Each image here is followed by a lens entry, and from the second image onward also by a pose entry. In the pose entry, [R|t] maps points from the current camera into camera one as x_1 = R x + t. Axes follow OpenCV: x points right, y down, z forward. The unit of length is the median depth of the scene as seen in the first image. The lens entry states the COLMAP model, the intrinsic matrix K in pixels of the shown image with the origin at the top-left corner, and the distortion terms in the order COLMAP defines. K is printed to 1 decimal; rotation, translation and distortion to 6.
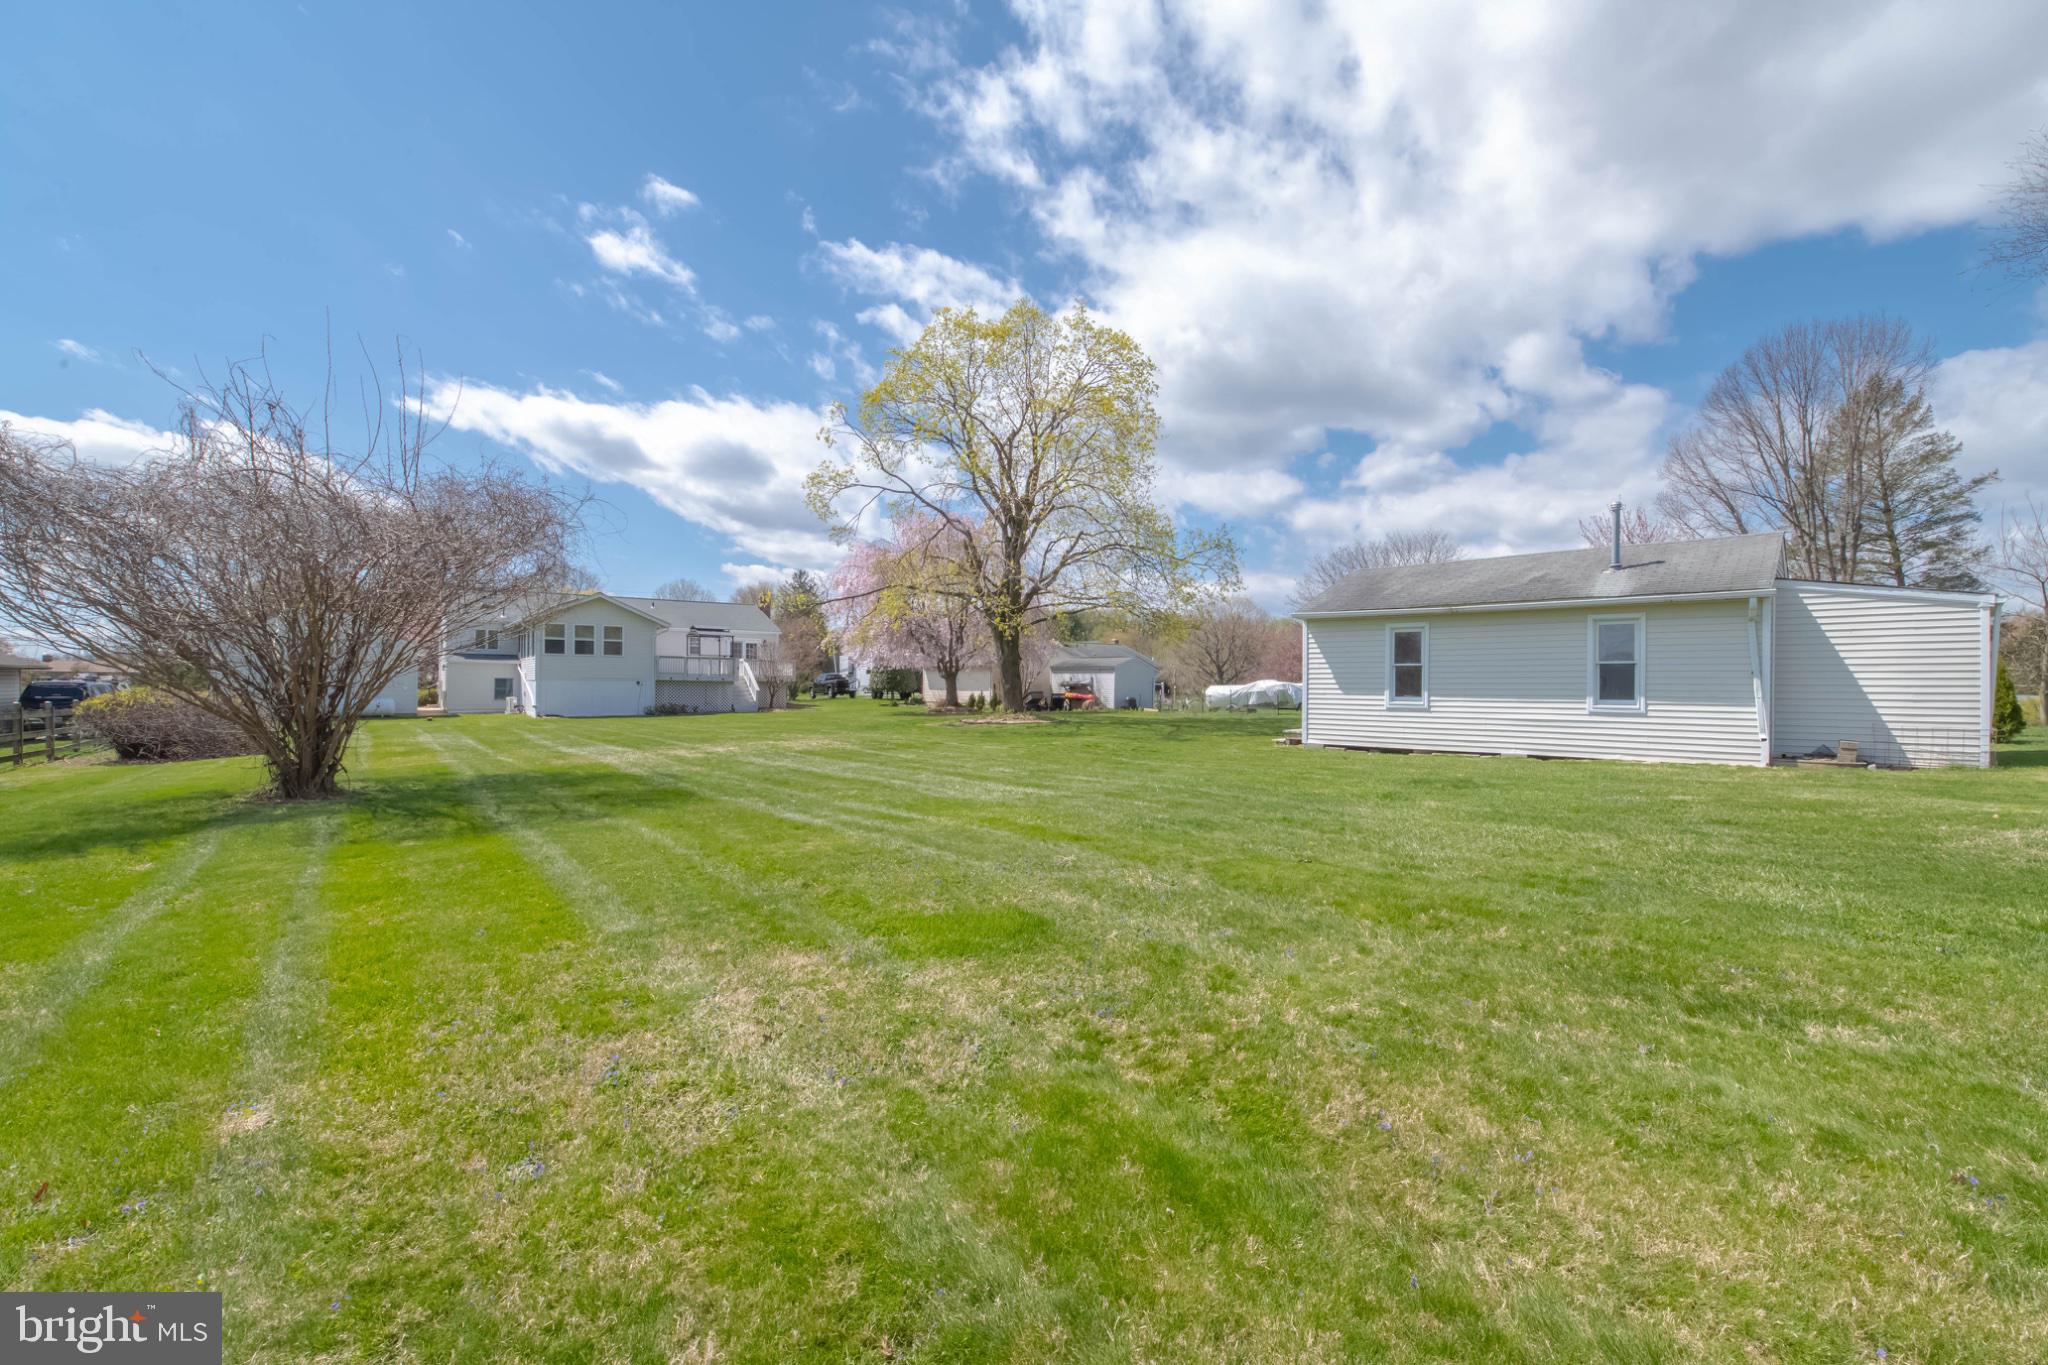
lens RADIAL K [[887.8, 0, 1051.2], [0, 887.8, 712.6], [0, 0, 1]] dist [-0.014176, -0.000704]
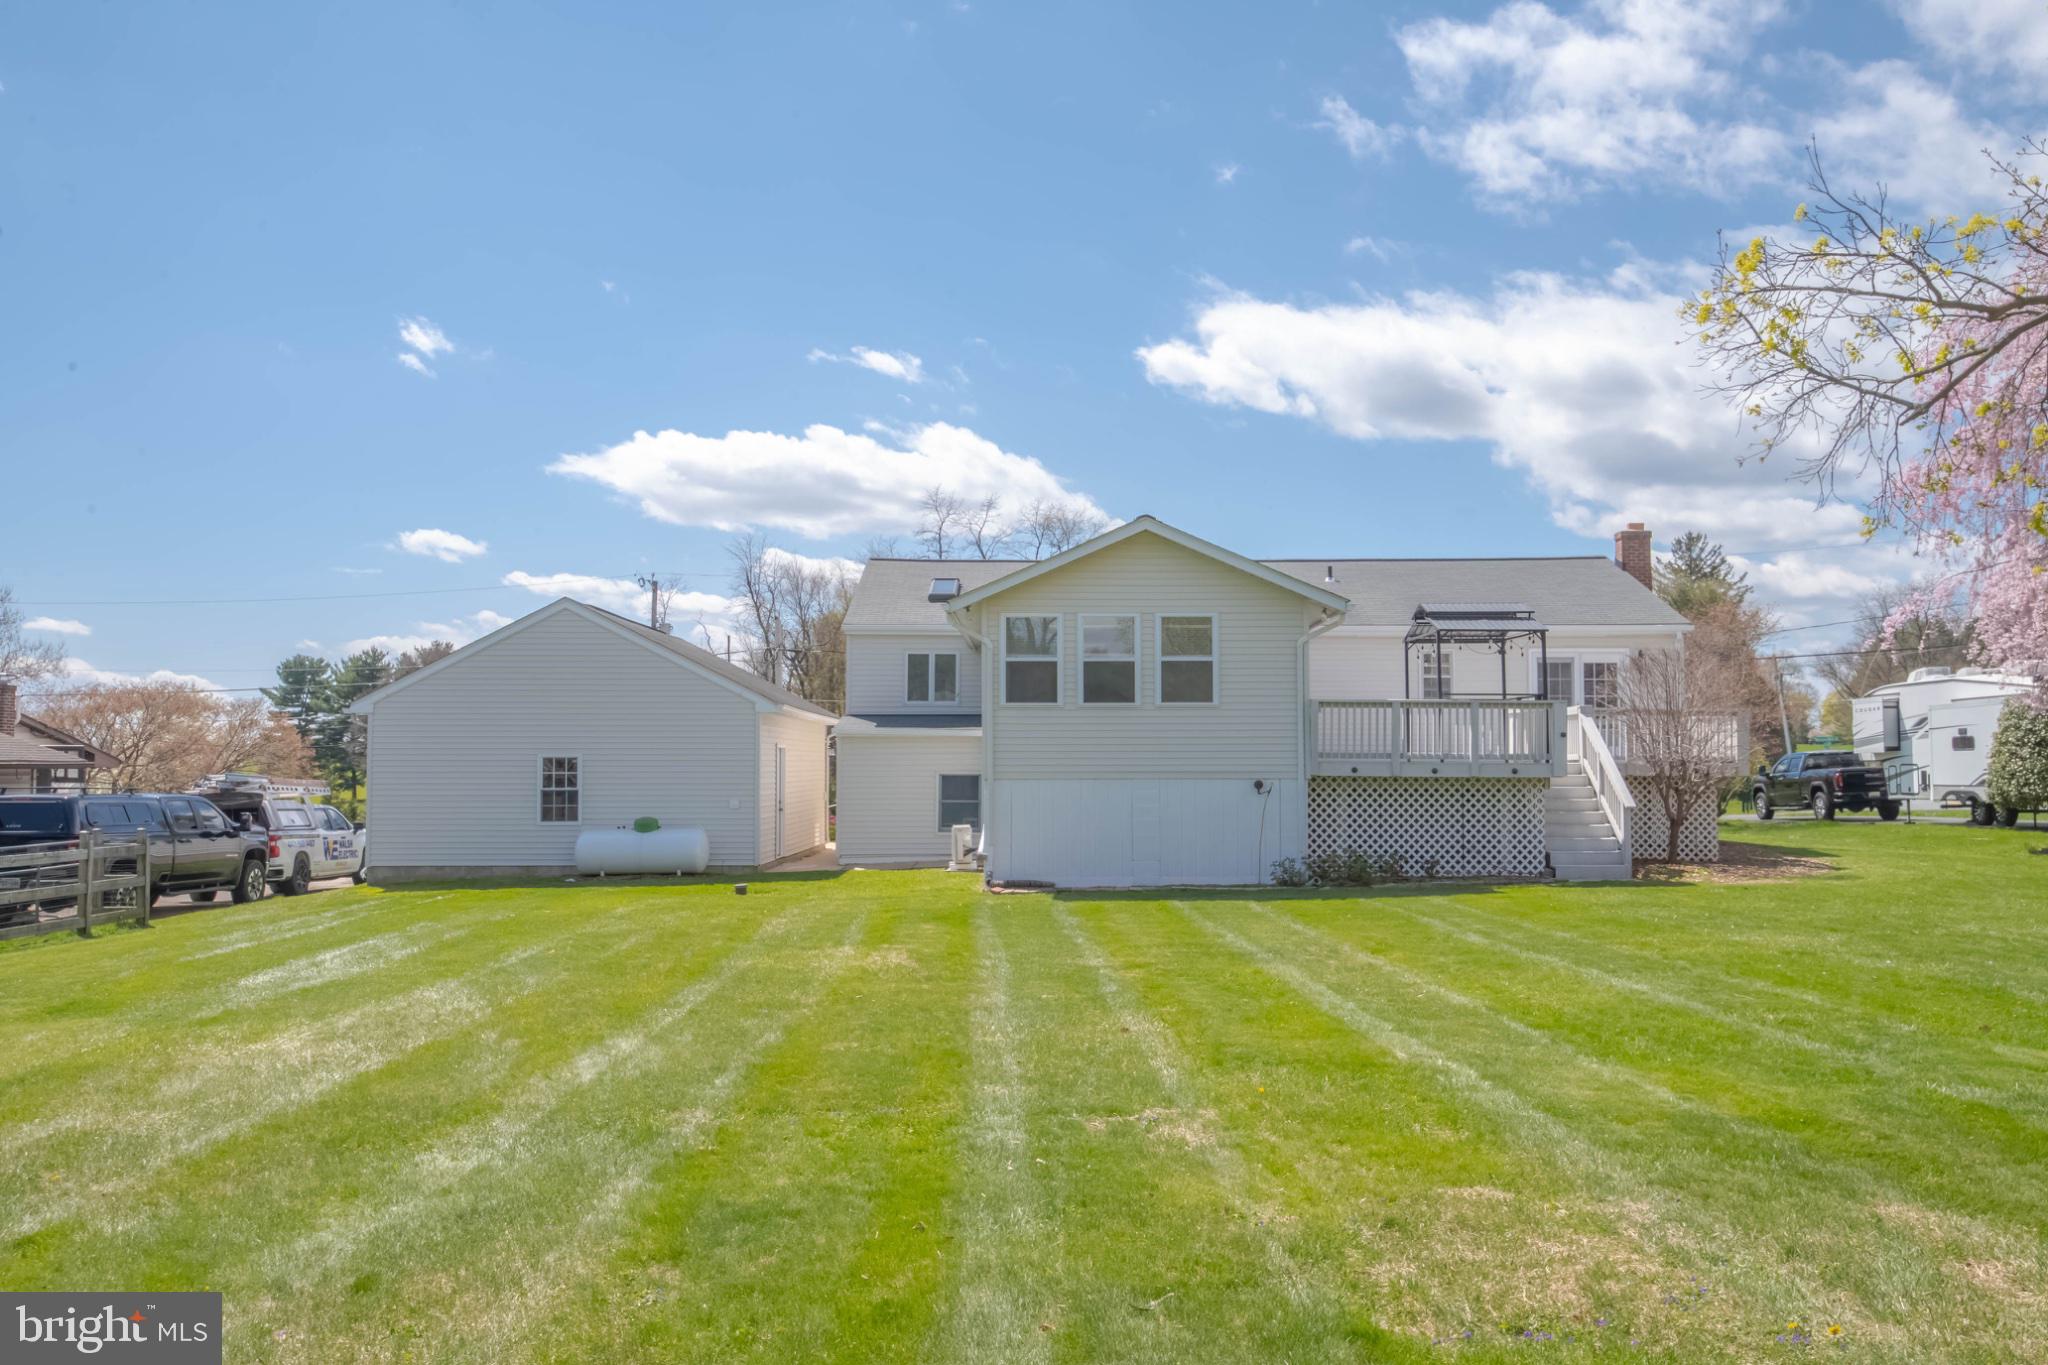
lens RADIAL K [[1696.8, 0, 1026.0], [0, 1696.8, 674.9], [0, 0, 1]] dist [0.044677, 0.009940]
pose [[0.801063, -0.045220, -0.596869, -0.149482], [-0.009698, 0.996031, -0.088476, -0.016925], [0.598501, 0.076663, 0.797445, 0.417181]]
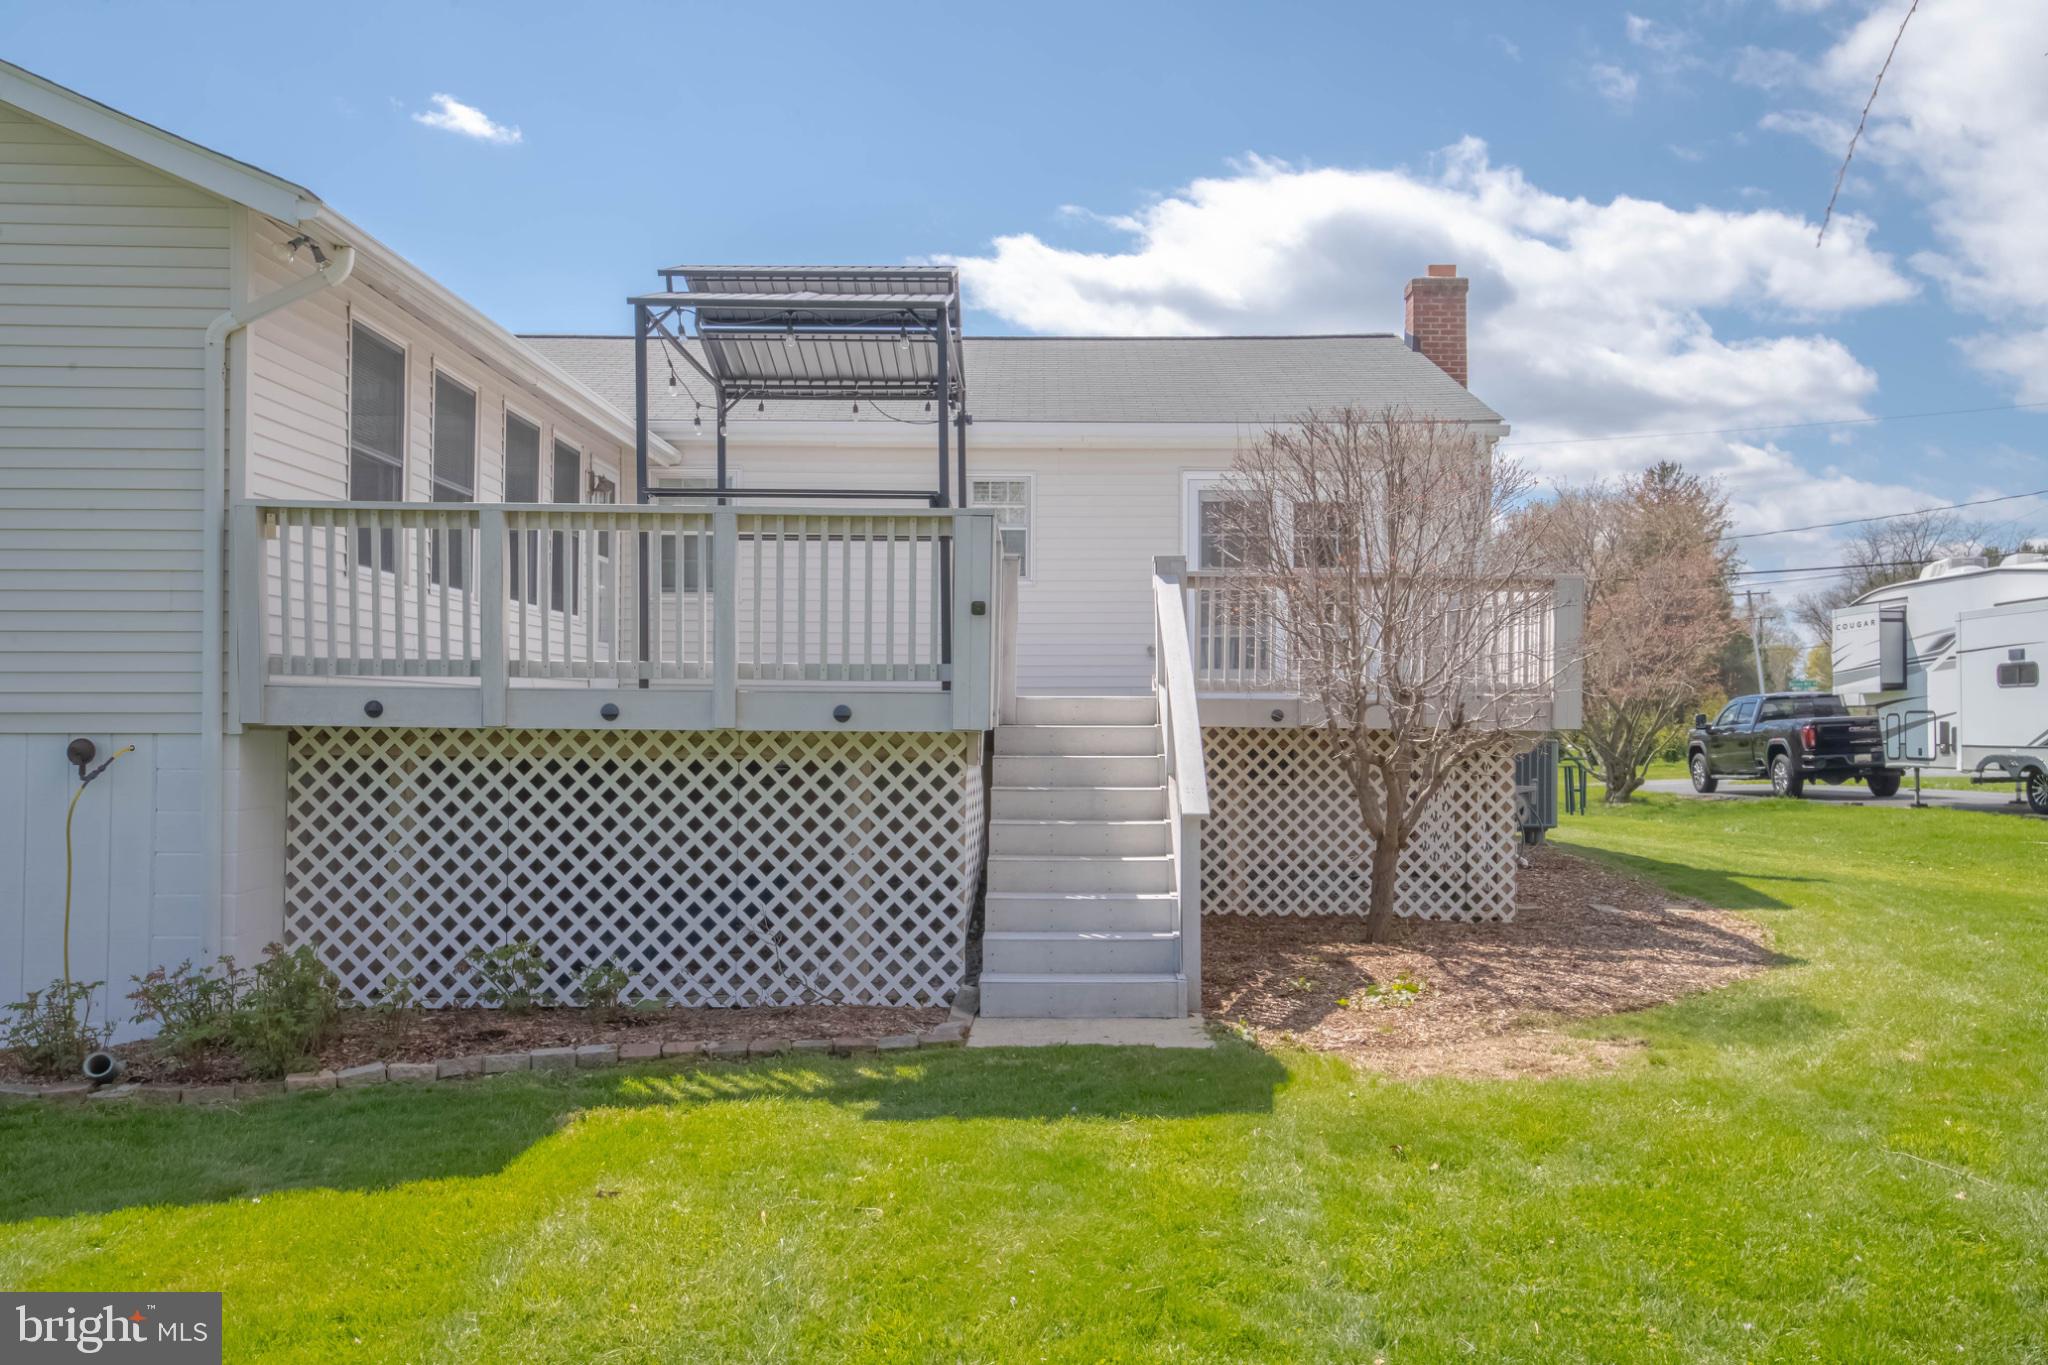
lens RADIAL K [[1696.8, 0, 1019.8], [0, 1696.8, 683.8], [0, 0, 1]] dist [0.044677, 0.009940]
pose [[0.803153, -0.022328, -0.595354, -0.229047], [-0.013139, 0.998391, -0.055169, -0.030072], [0.595627, 0.052131, 0.801567, 0.837924]]
